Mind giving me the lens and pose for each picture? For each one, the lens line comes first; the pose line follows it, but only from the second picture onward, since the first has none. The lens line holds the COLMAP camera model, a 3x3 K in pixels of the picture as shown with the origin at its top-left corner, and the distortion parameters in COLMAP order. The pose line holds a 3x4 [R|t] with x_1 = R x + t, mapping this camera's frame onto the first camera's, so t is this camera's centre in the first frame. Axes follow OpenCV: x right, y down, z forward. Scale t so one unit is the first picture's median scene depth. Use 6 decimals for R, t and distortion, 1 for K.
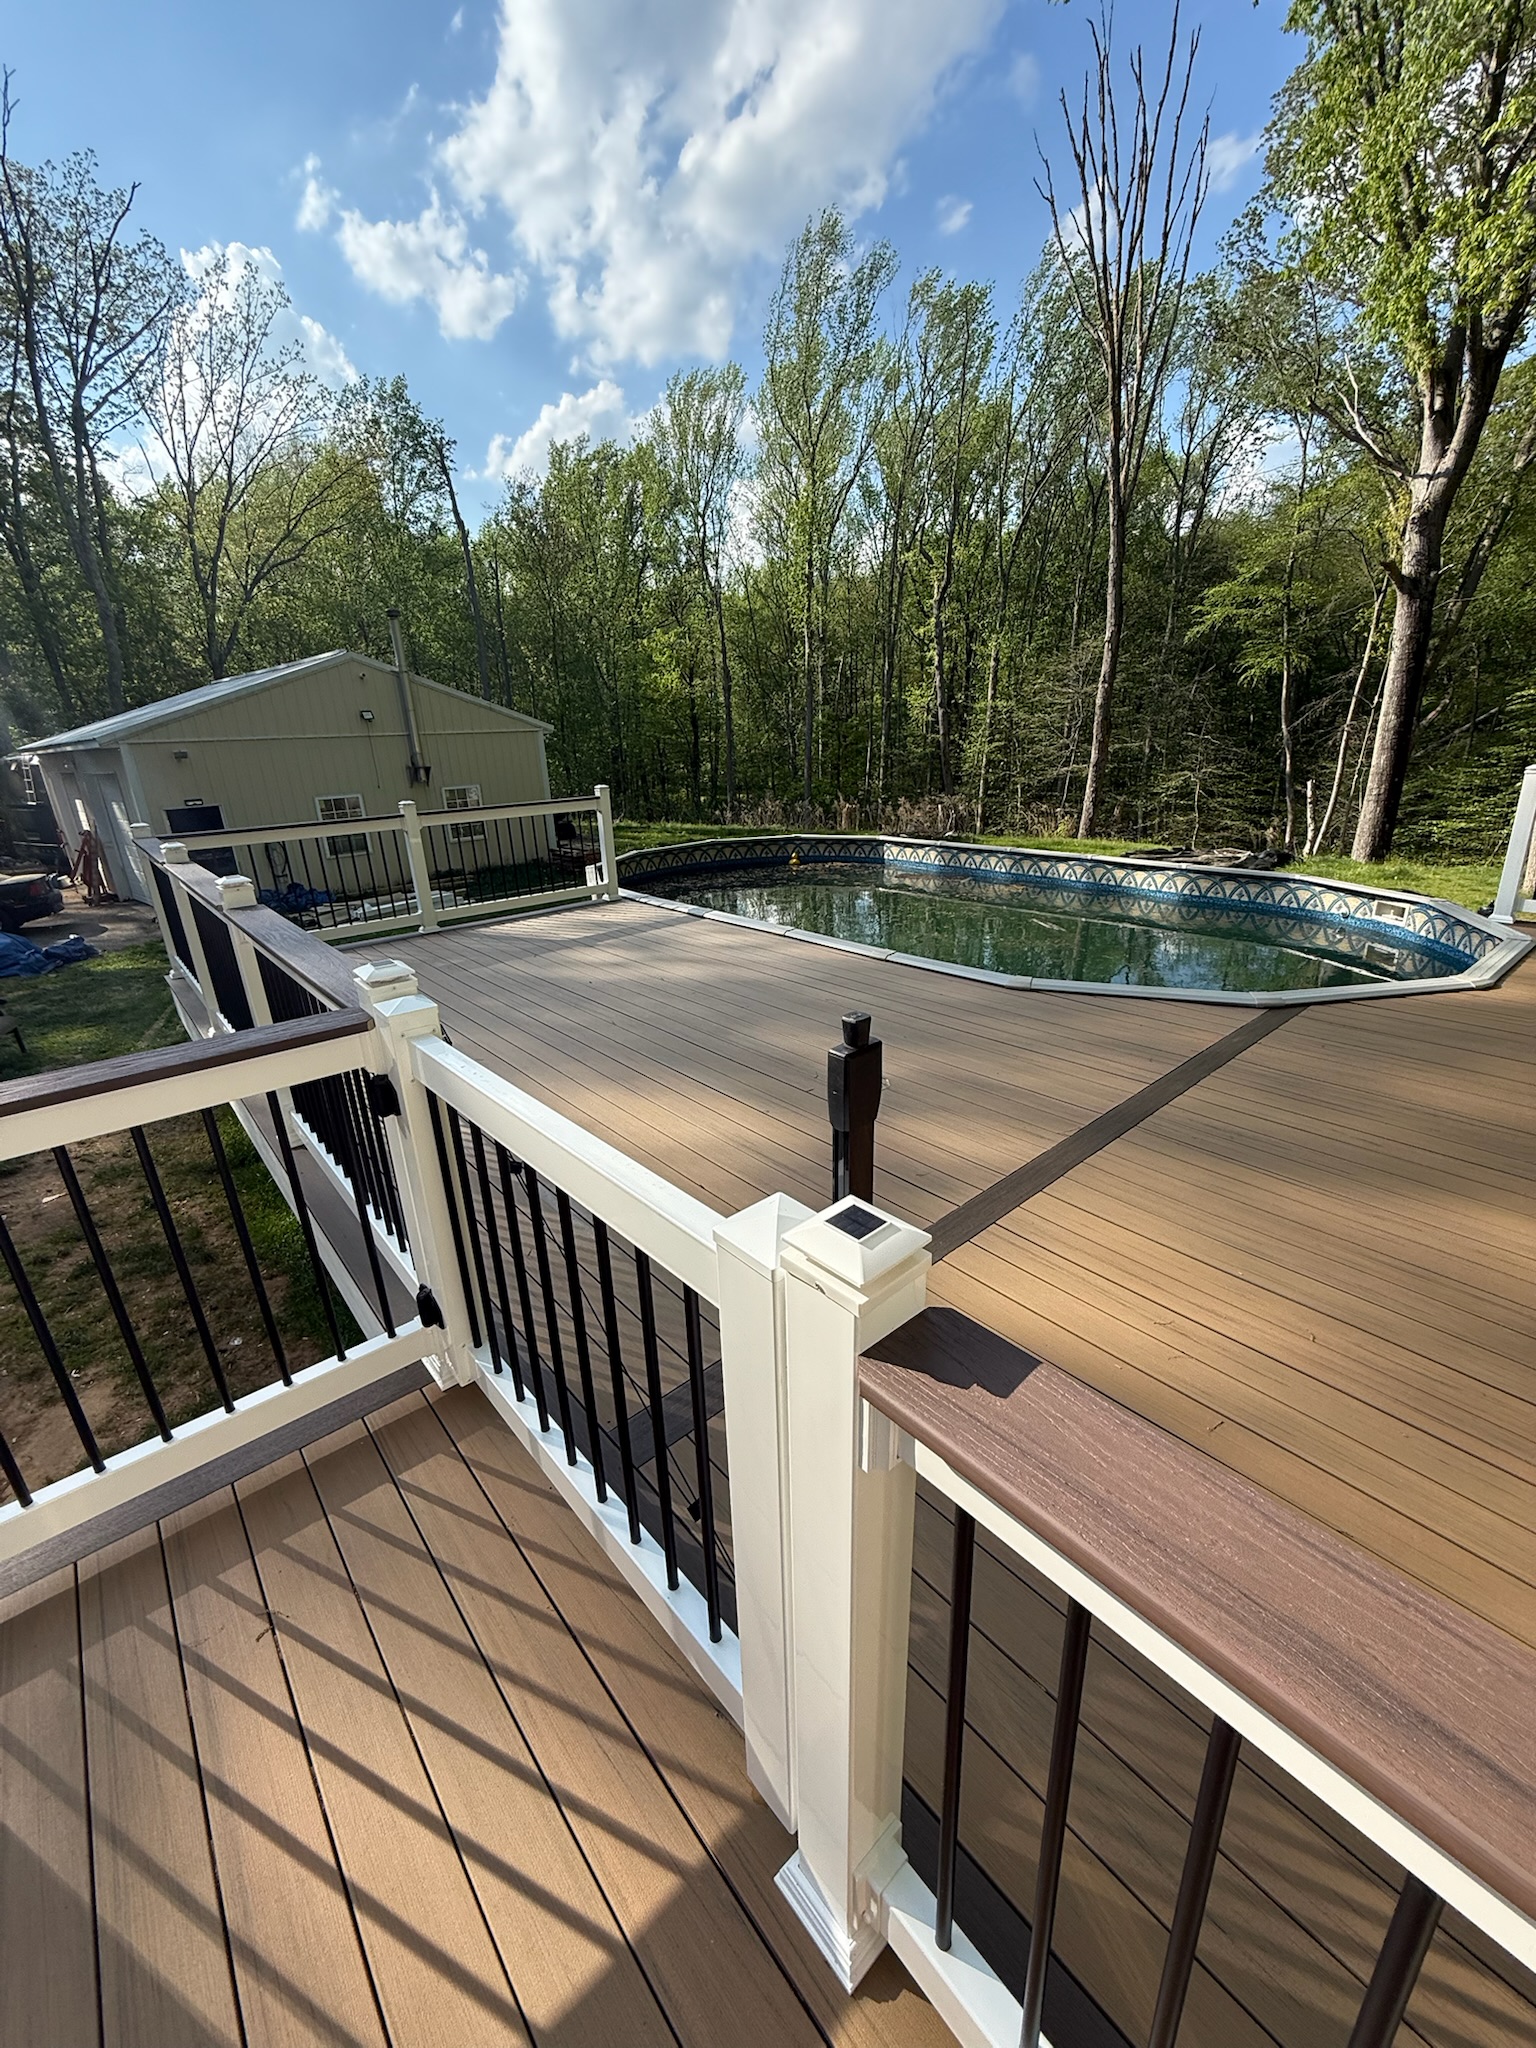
lens RADIAL K [[814.3, 0, 762.7], [0, 814.3, 1018.8], [0, 0, 1]] dist [-0.001897, -0.000149]
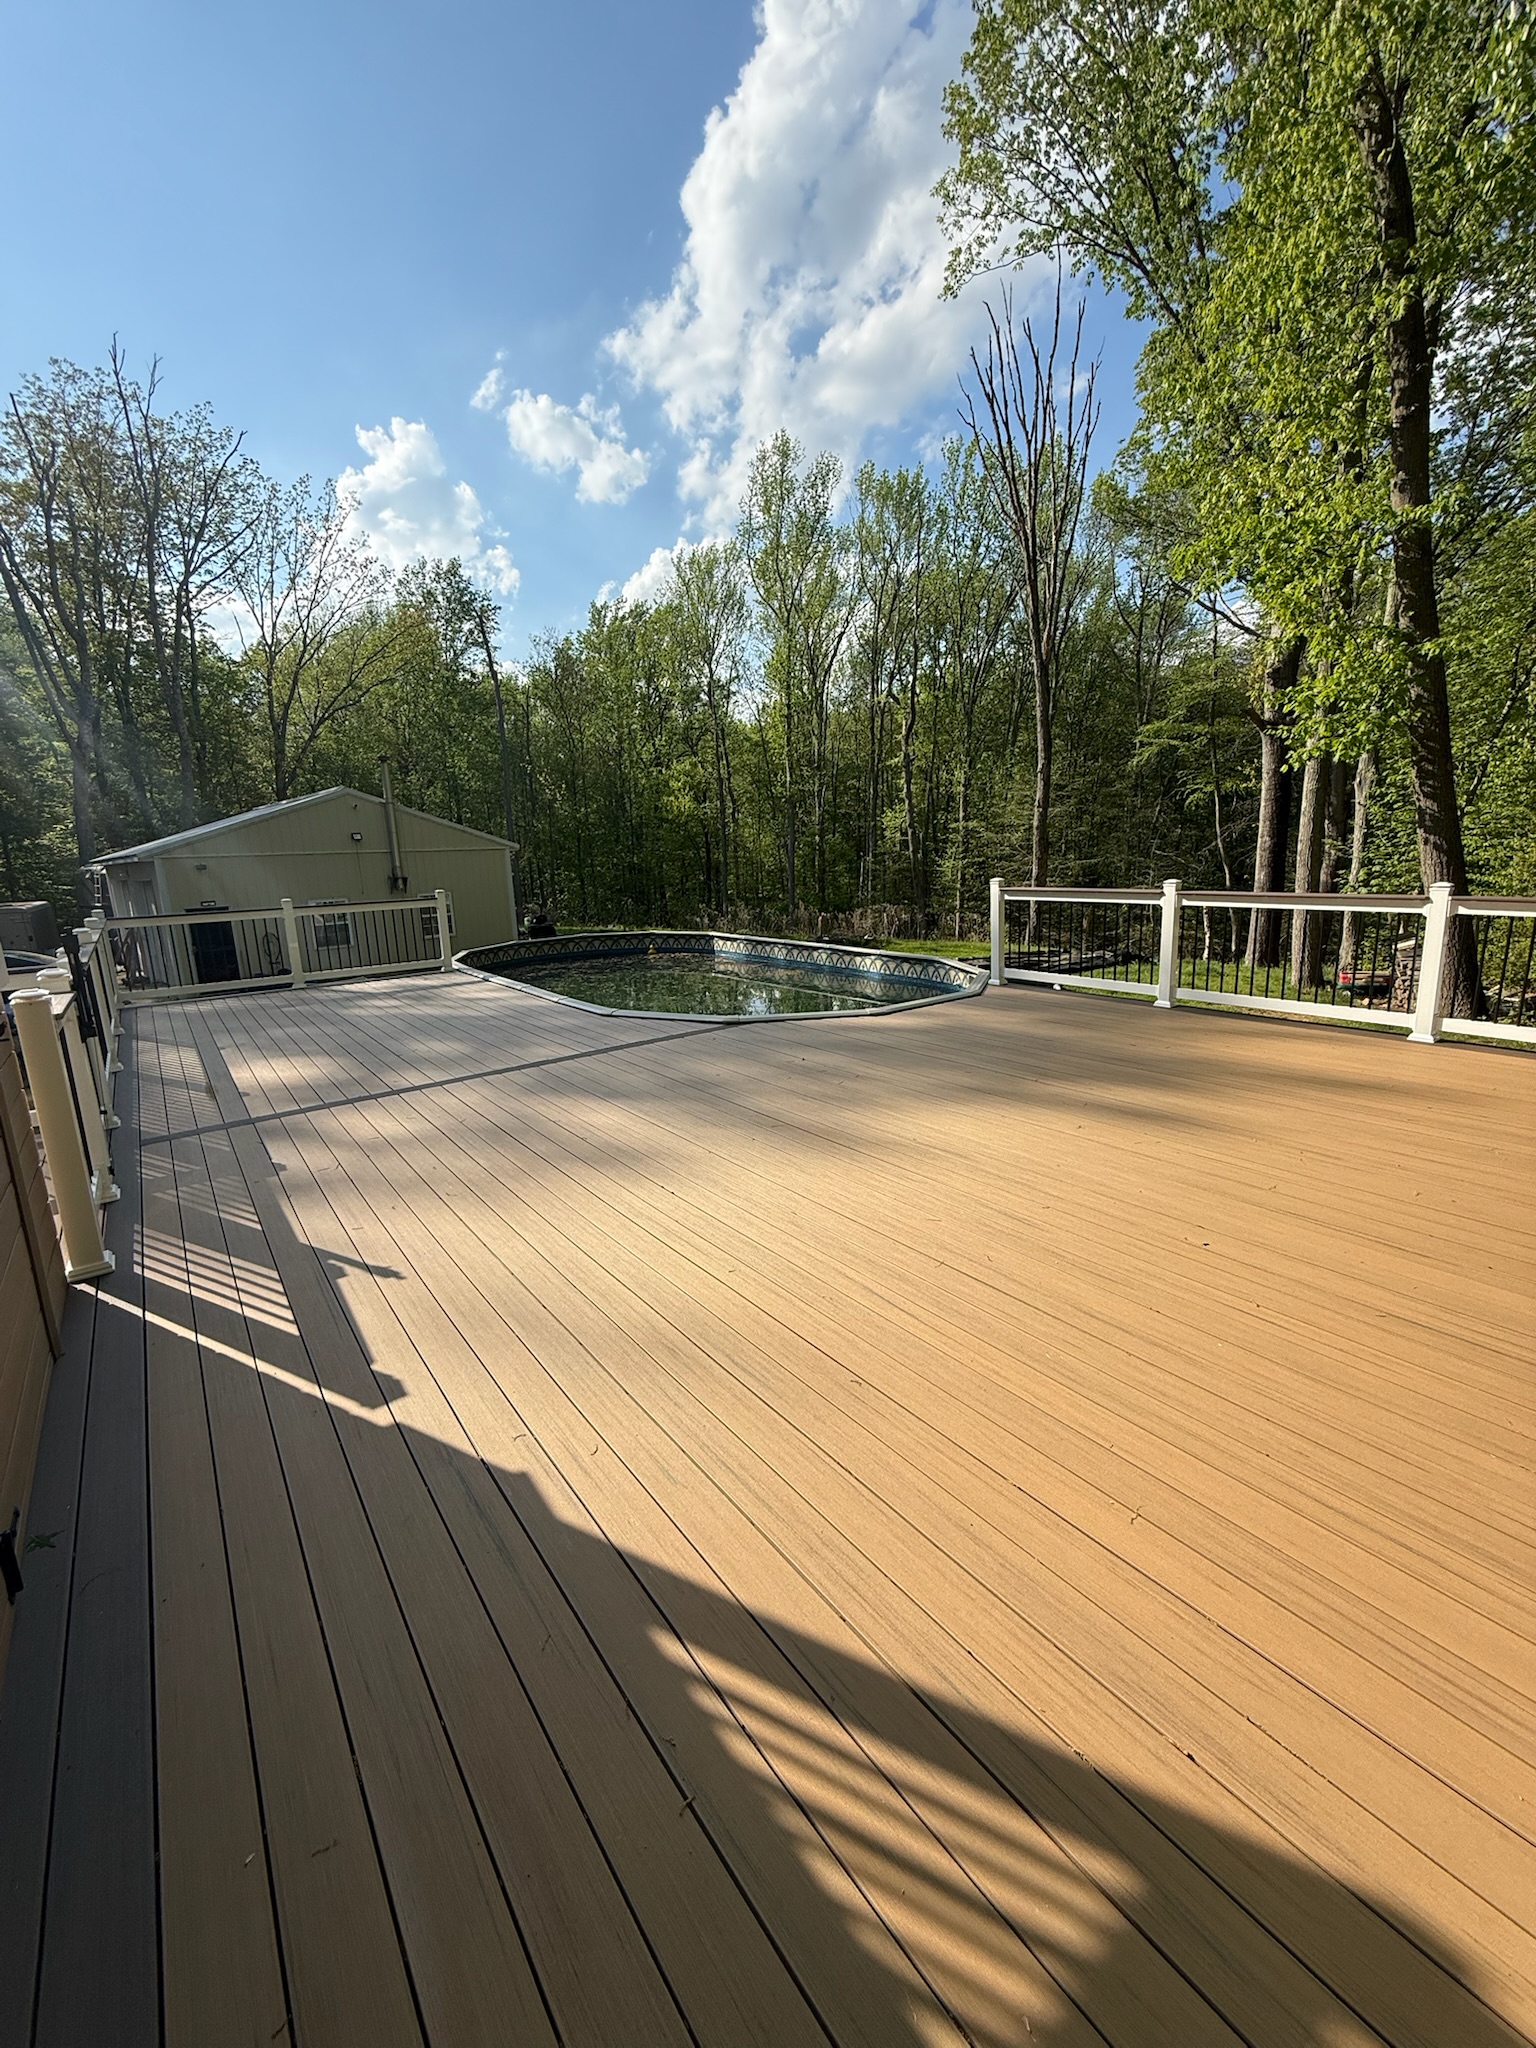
lens RADIAL K [[814.9, 0, 765.0], [0, 814.9, 1017.8], [0, 0, 1]] dist [0.000097, 0.000600]
pose [[0.998294, 0.014826, -0.056480, 0.105602], [-0.022154, 0.991079, -0.131422, 0.025030], [0.054028, 0.132449, 0.989716, -0.079897]]
